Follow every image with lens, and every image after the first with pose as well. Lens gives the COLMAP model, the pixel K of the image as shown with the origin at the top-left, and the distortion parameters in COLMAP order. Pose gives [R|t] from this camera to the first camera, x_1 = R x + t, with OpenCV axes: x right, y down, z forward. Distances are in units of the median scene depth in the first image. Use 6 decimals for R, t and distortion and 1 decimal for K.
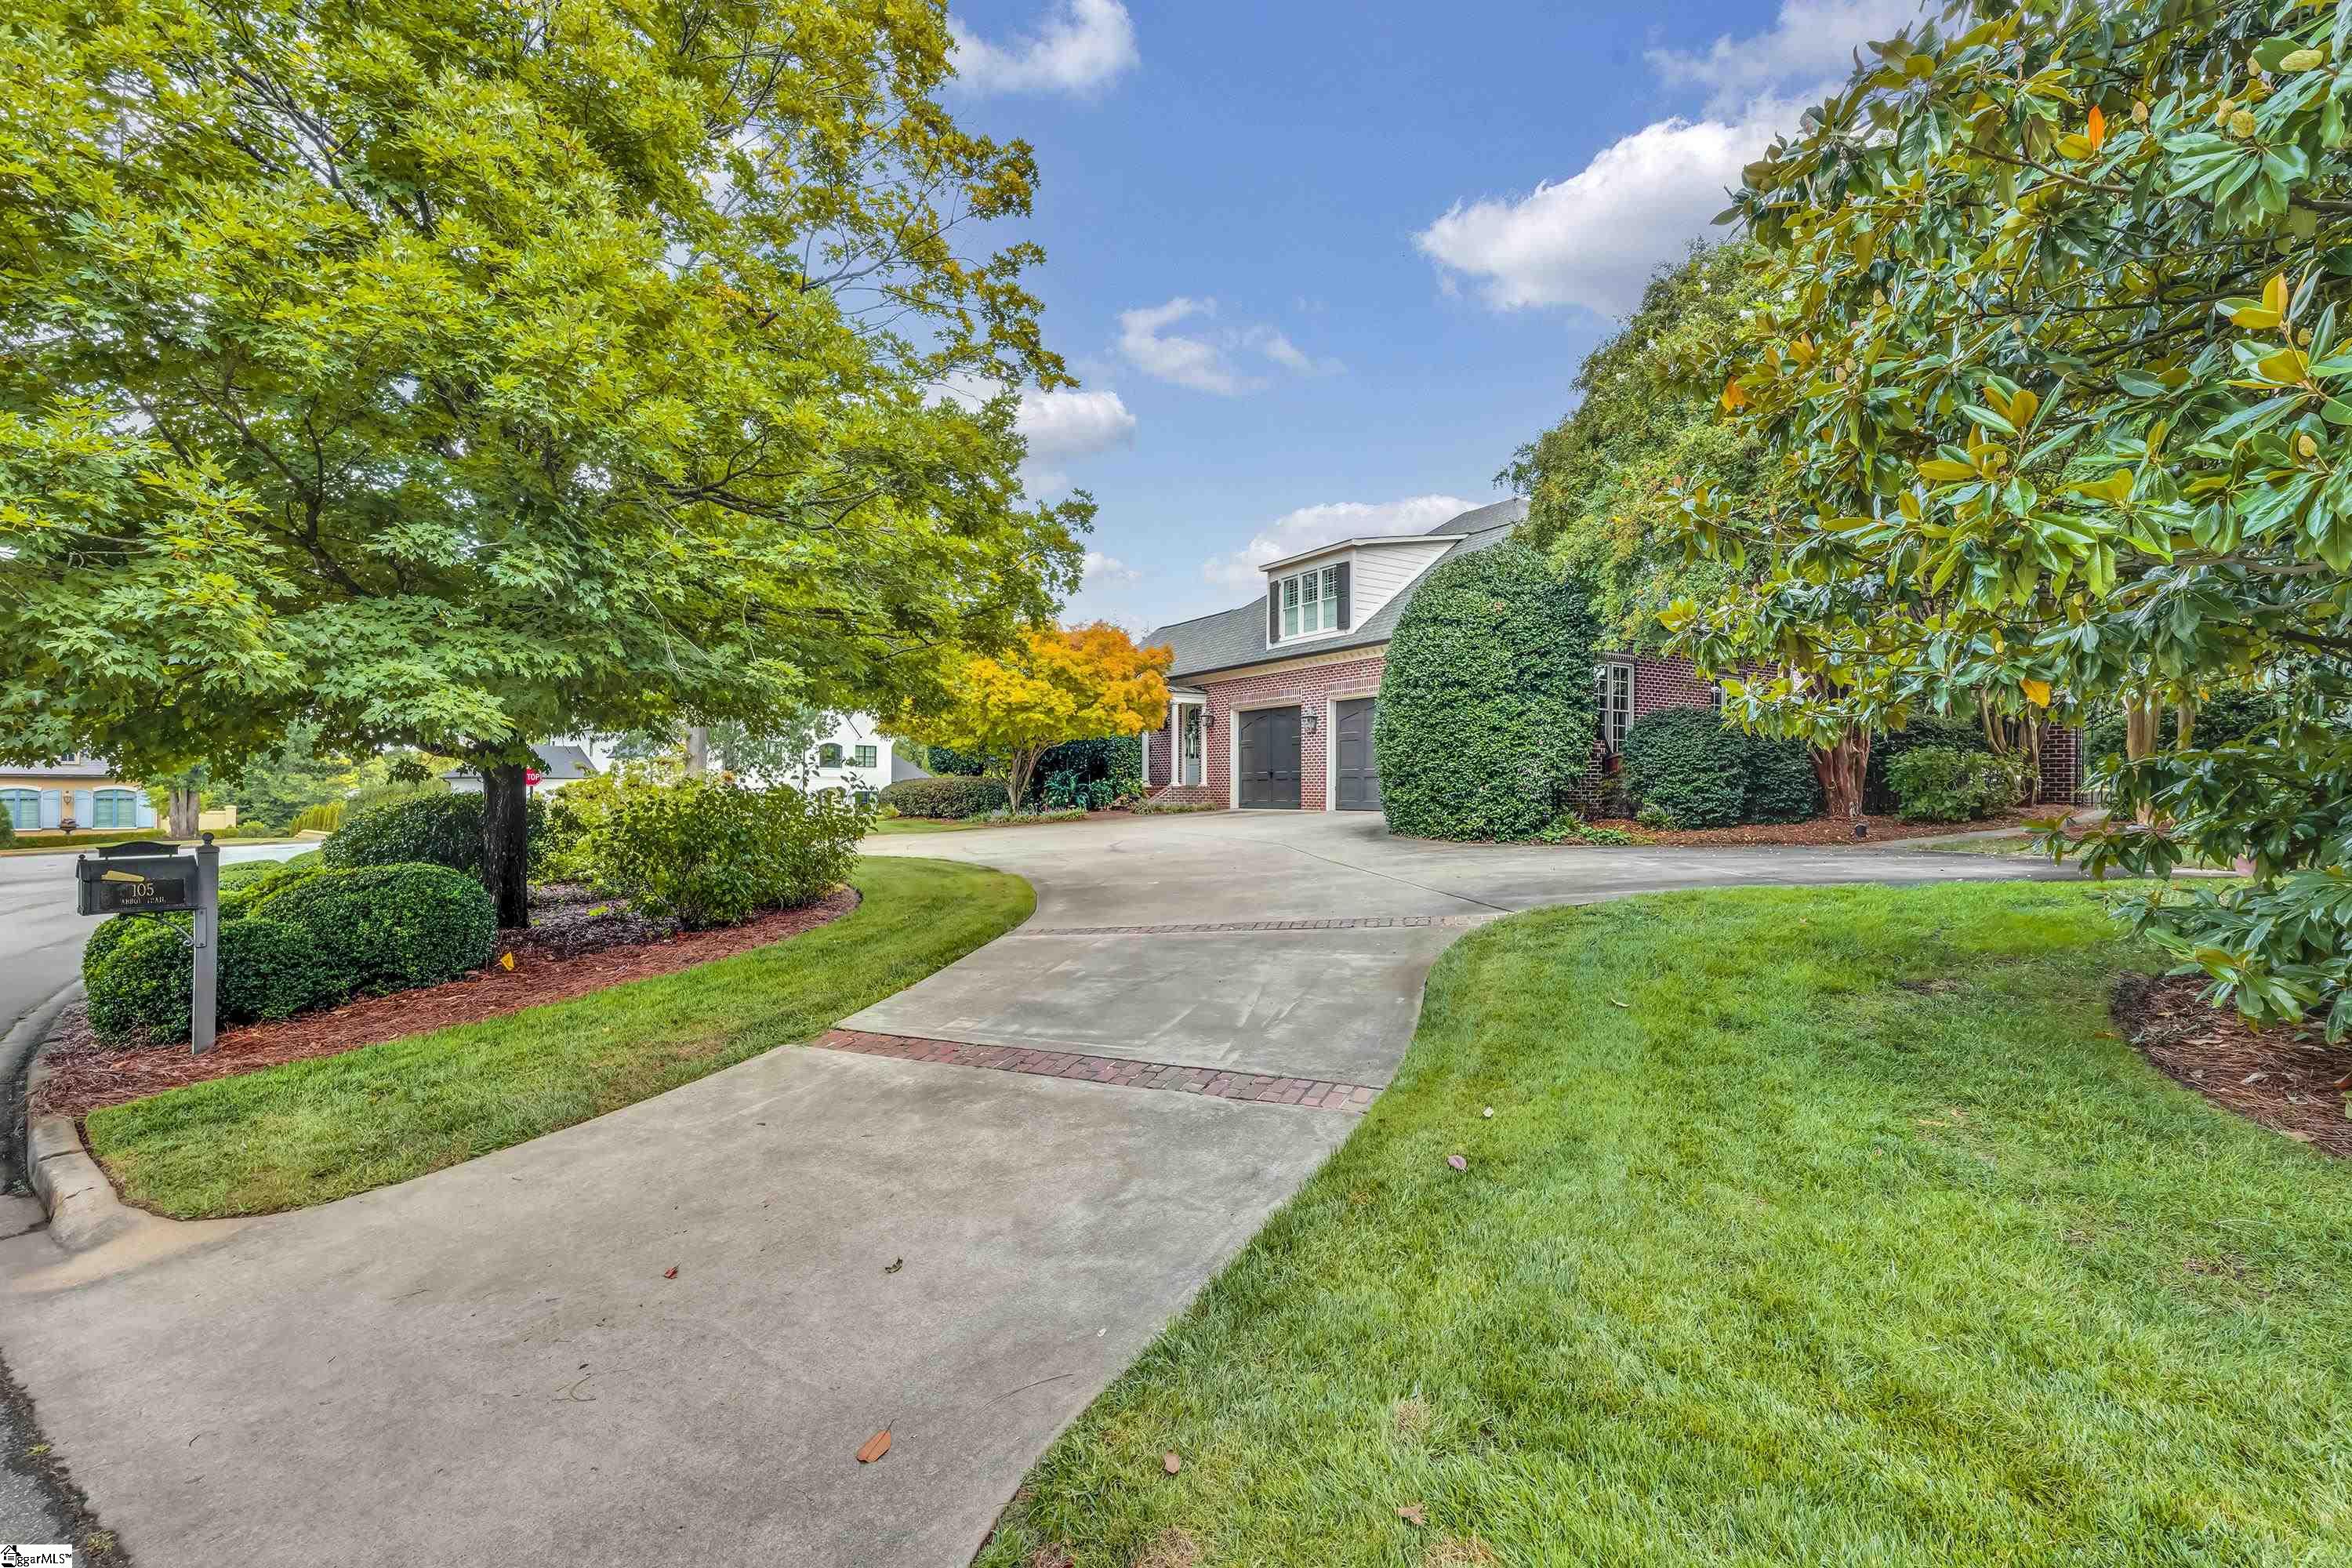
lens RADIAL K [[1069.9, 0, 1176.0], [0, 1069.9, 784.0], [0, 0, 1]] dist [-0.009107, 0.000509]
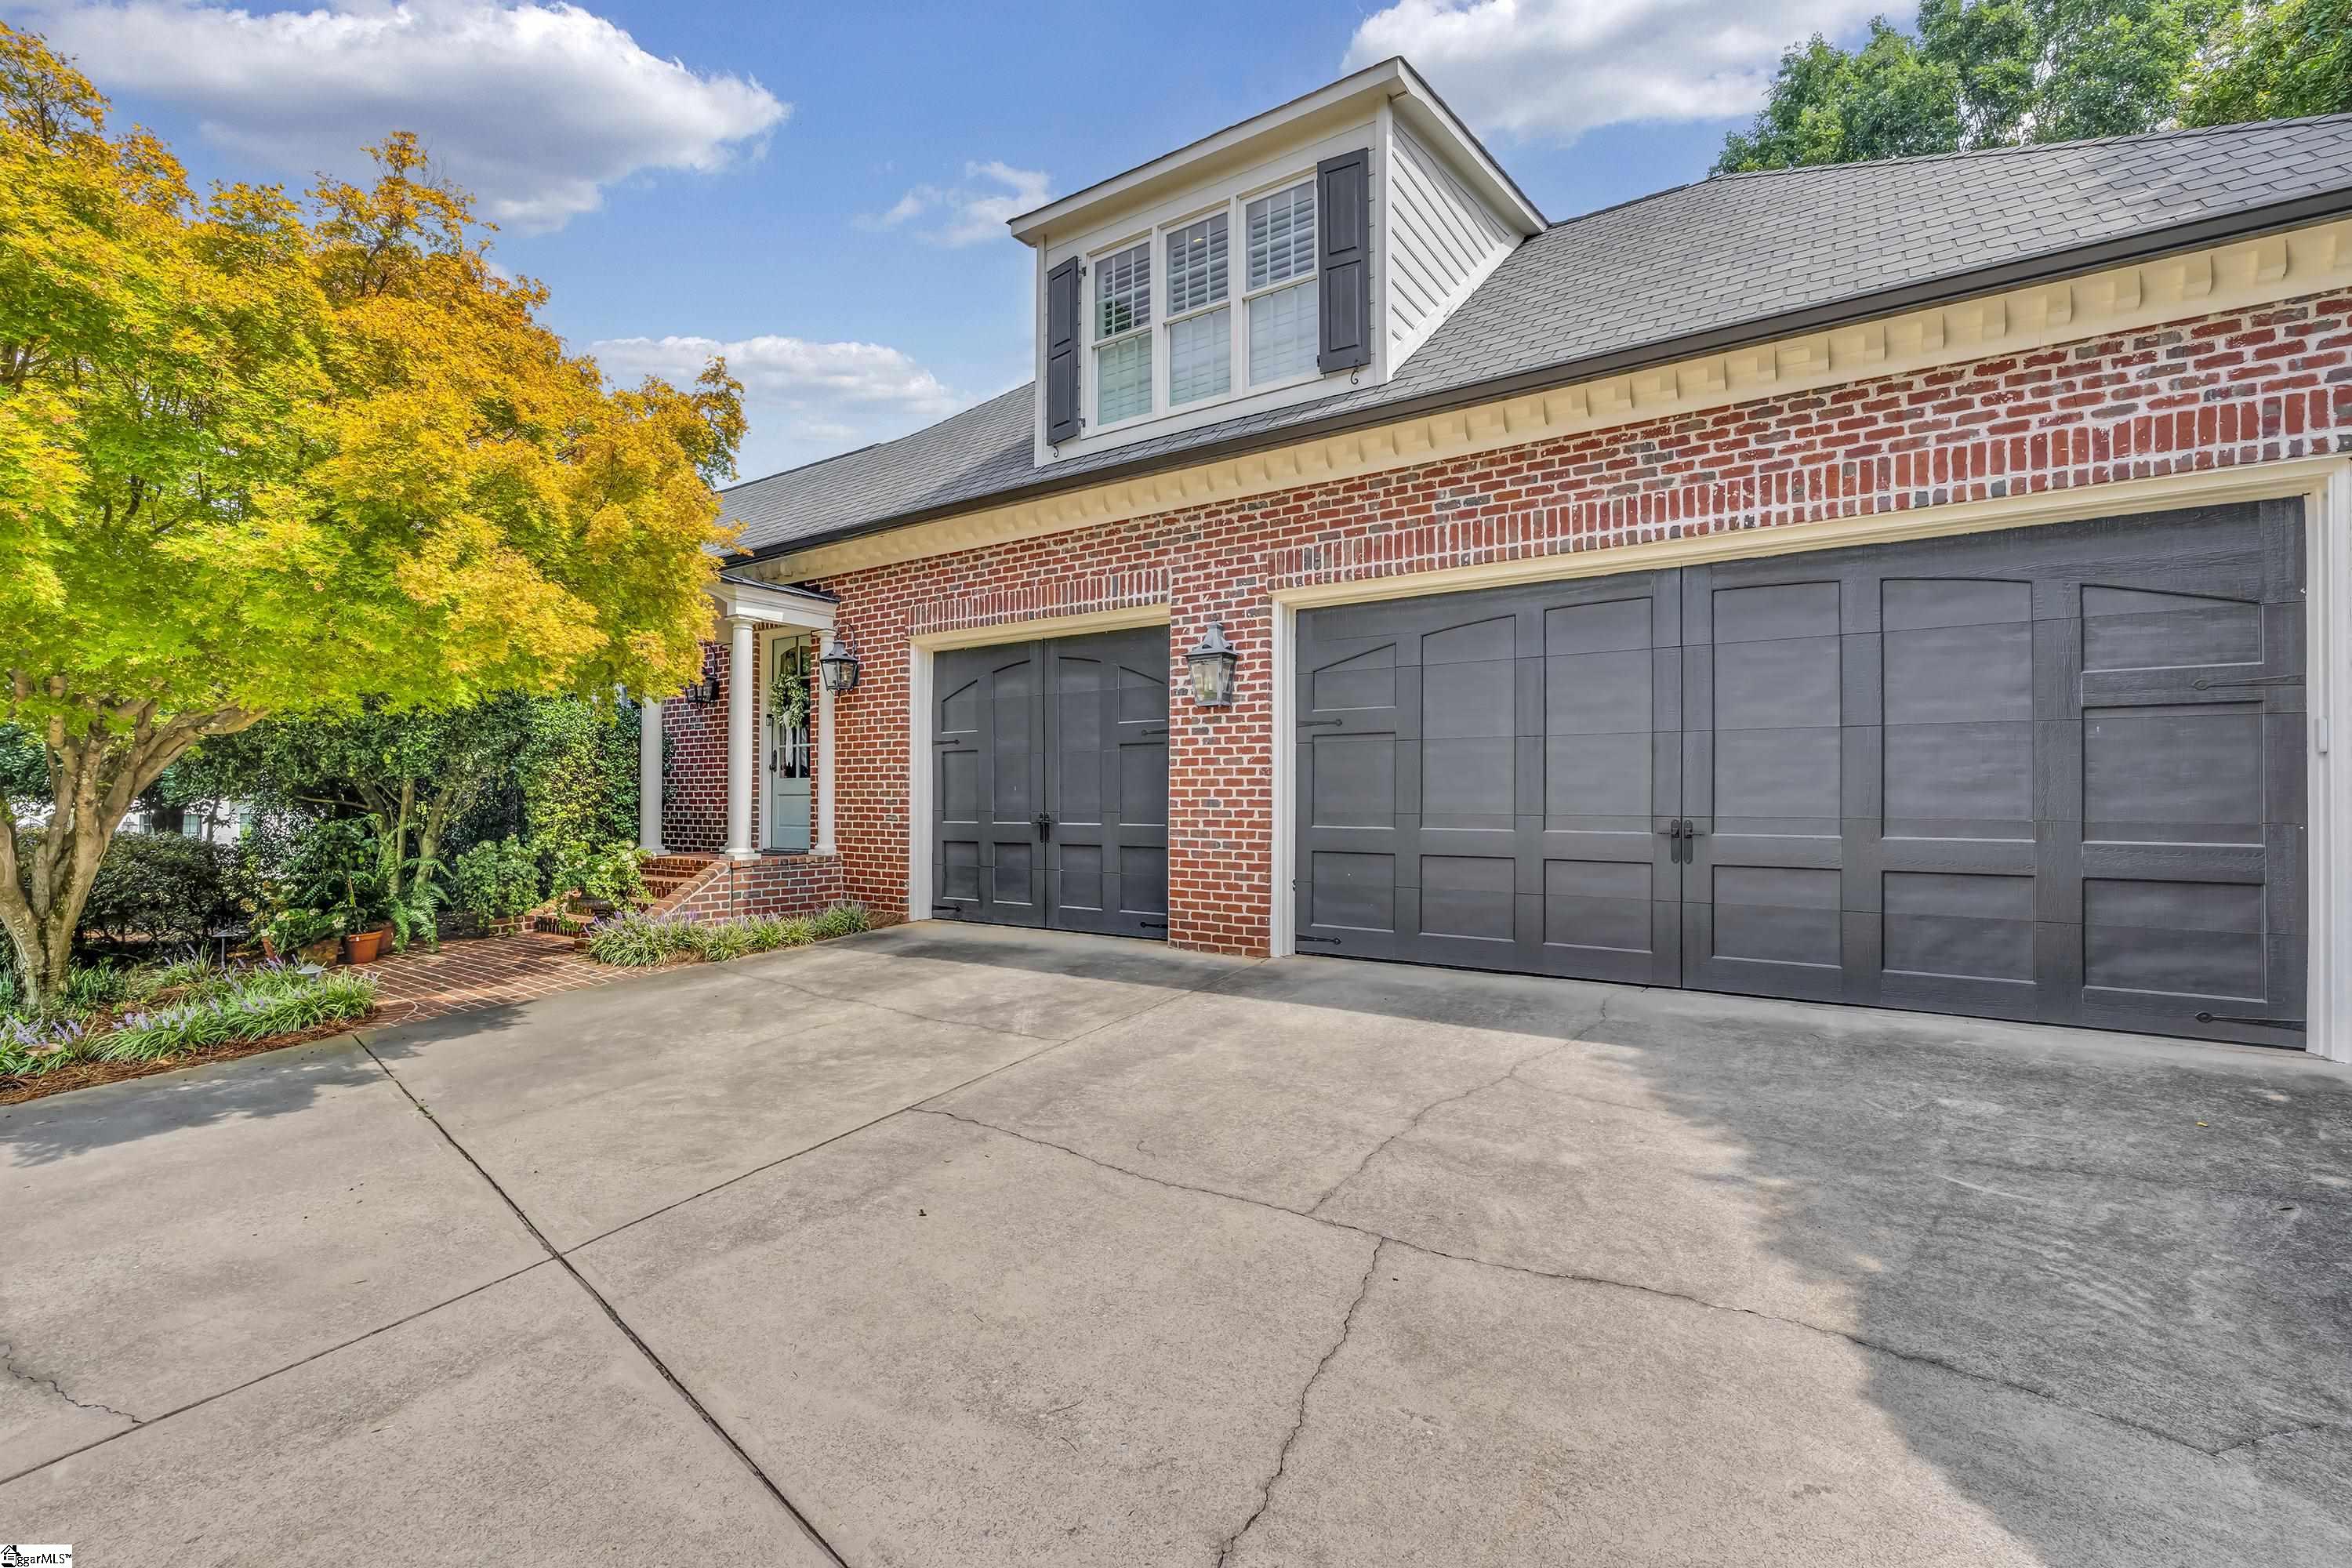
lens RADIAL K [[1050.1, 0, 1176.0], [0, 1050.1, 784.0], [0, 0, 1]] dist [-0.005517, 0.000396]
pose [[0.918825, 0.005649, 0.394625, -0.005981], [-0.004119, 0.999980, -0.004725, -0.022665], [-0.394644, 0.002716, 0.918830, 0.683589]]
